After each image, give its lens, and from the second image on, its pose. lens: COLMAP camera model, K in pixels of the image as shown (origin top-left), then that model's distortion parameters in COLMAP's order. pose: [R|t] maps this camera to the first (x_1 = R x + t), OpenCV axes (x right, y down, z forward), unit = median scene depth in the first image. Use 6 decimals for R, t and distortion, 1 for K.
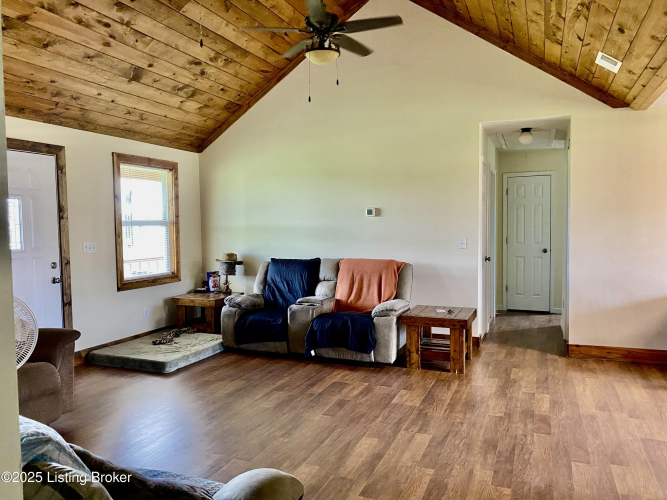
lens RADIAL K [[509.2, 0, 330.3], [0, 509.2, 240.4], [0, 0, 1]] dist [0.070855, 0.000511]
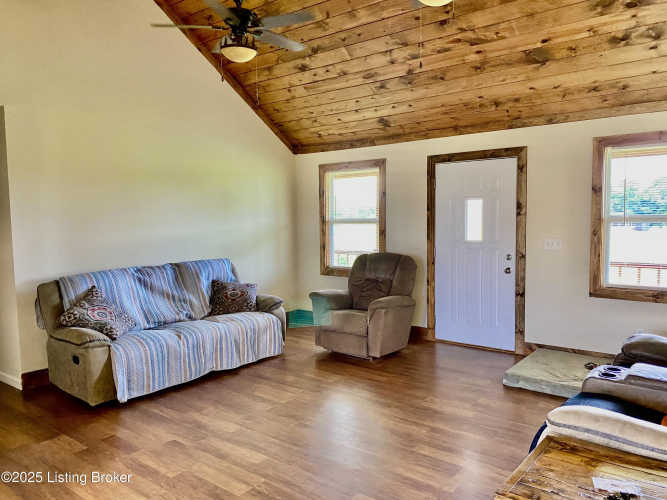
lens RADIAL K [[517.6, 0, 333.5], [0, 517.6, 250.0], [0, 0, 1]] dist [0.001972, 0.001190]
pose [[-0.274219, 0.078748, -0.958438, 0.587137], [-0.020460, 0.995938, 0.087682, -0.052591], [0.961449, 0.043653, -0.271494, 0.873357]]
